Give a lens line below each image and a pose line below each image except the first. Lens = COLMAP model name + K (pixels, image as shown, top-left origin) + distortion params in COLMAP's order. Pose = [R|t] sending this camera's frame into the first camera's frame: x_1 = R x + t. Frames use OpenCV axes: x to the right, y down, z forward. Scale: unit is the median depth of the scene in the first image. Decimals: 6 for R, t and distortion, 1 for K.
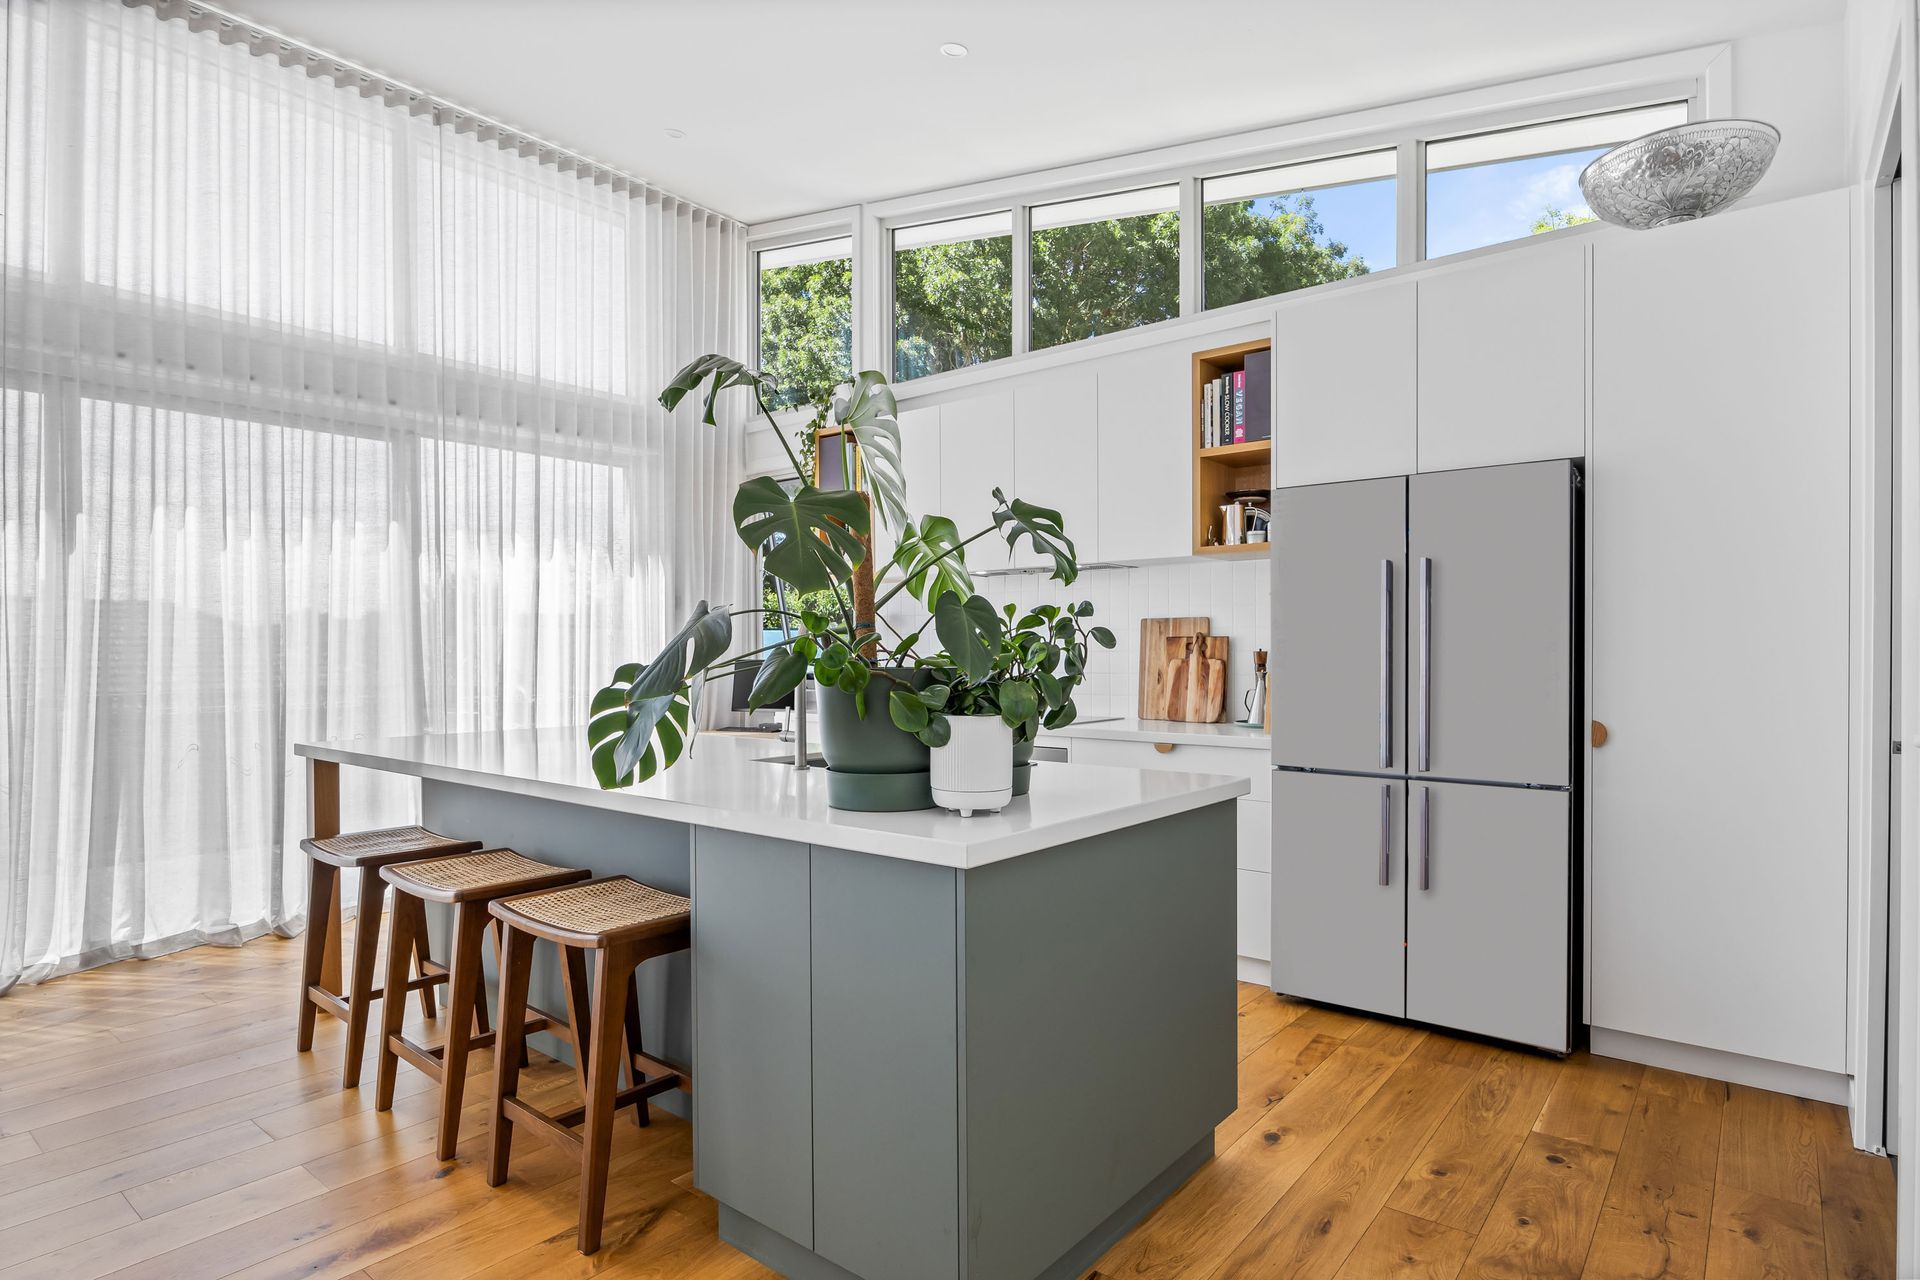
lens RADIAL K [[1005.1, 0, 960.0], [0, 1005.1, 640.0], [0, 0, 1]] dist [0.004306, 0.001374]
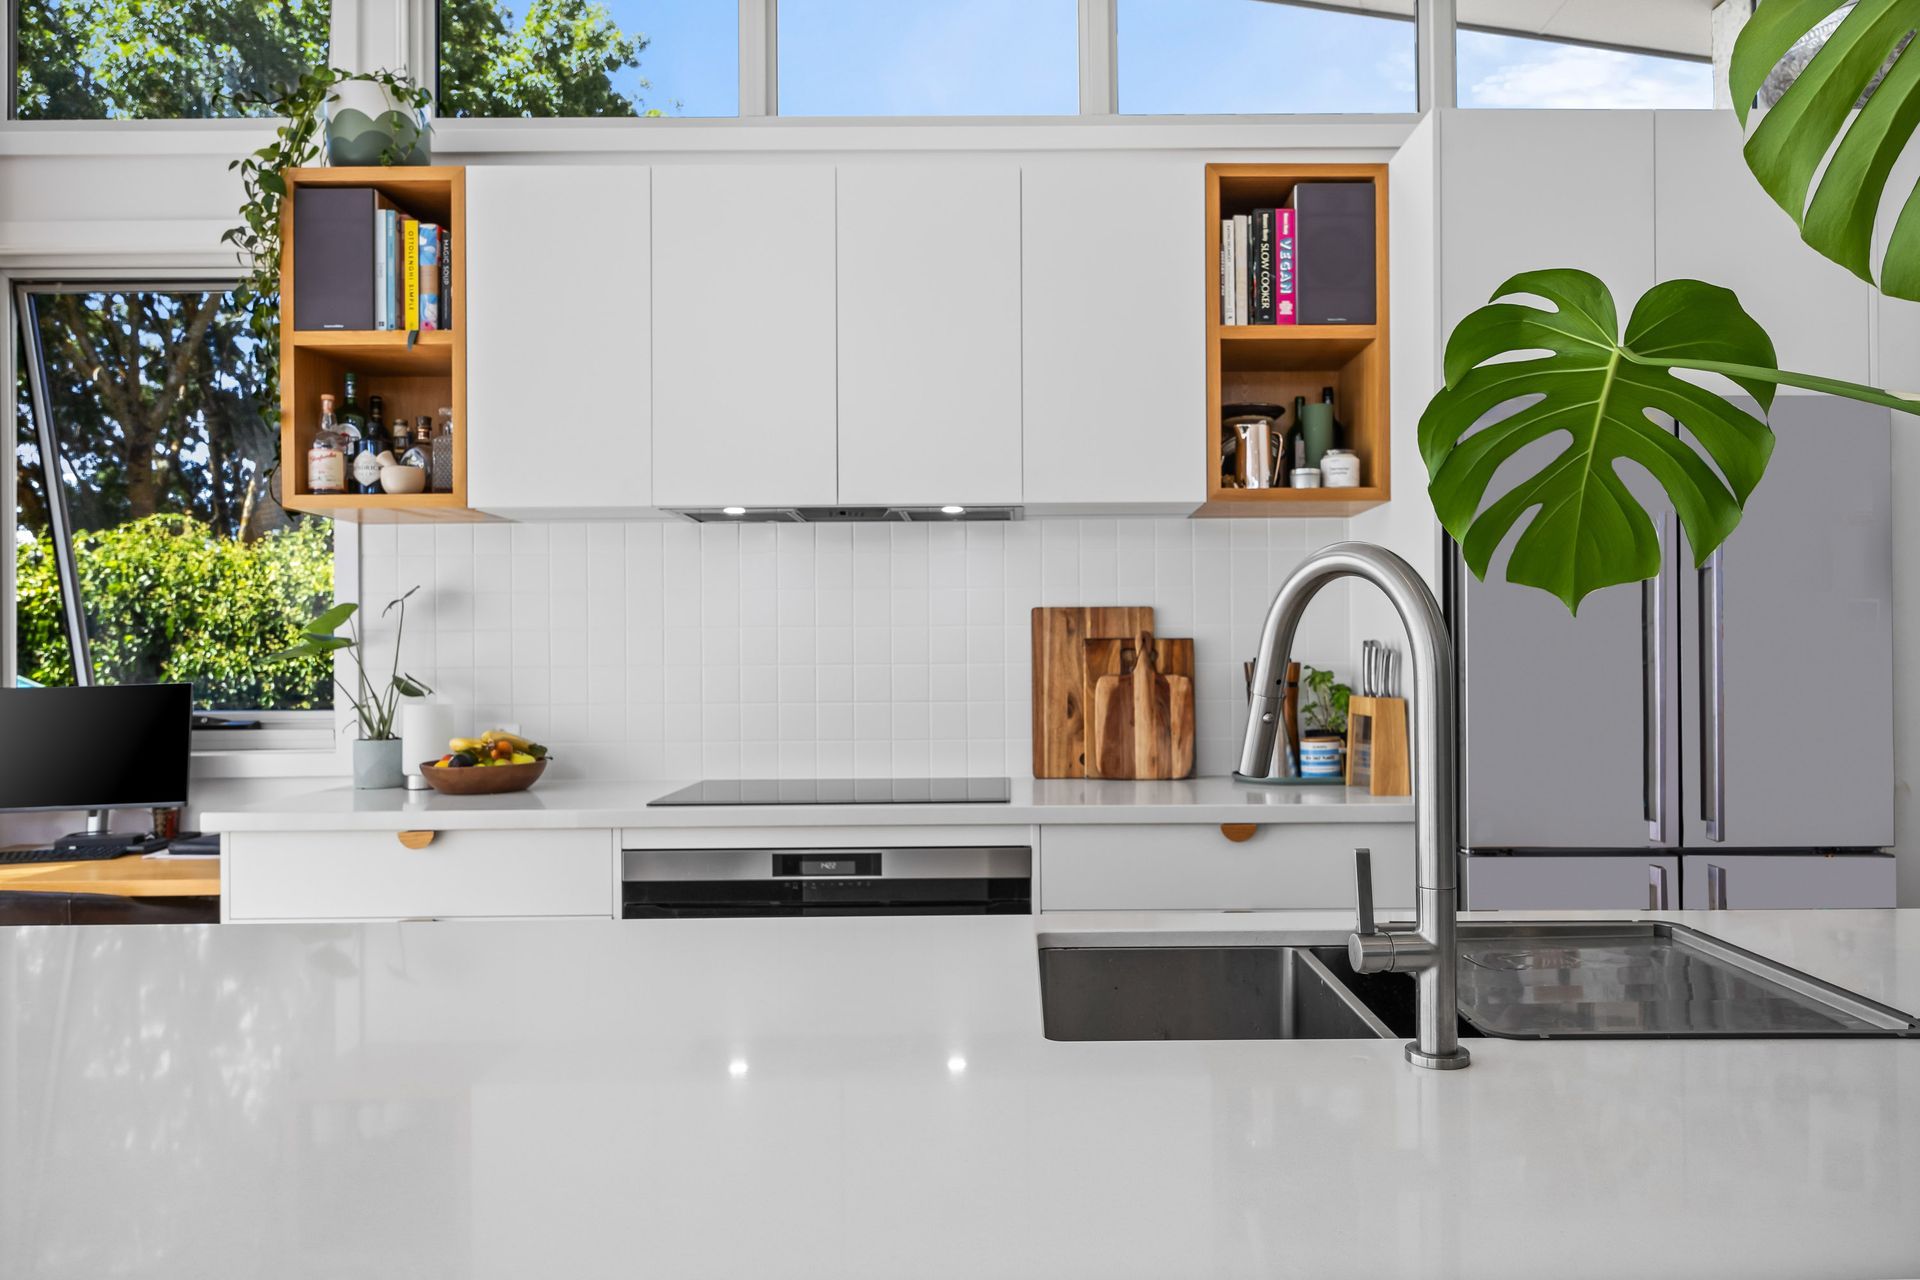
lens RADIAL K [[1153.9, 0, 960.0], [0, 1153.9, 640.0], [0, 0, 1]] dist [-0.003376, -0.002585]
pose [[0.761141, -0.002879, 0.648580, -0.307479], [0.005742, 0.999981, -0.002299, -0.001324], [-0.648561, 0.005473, 0.761143, 0.543654]]
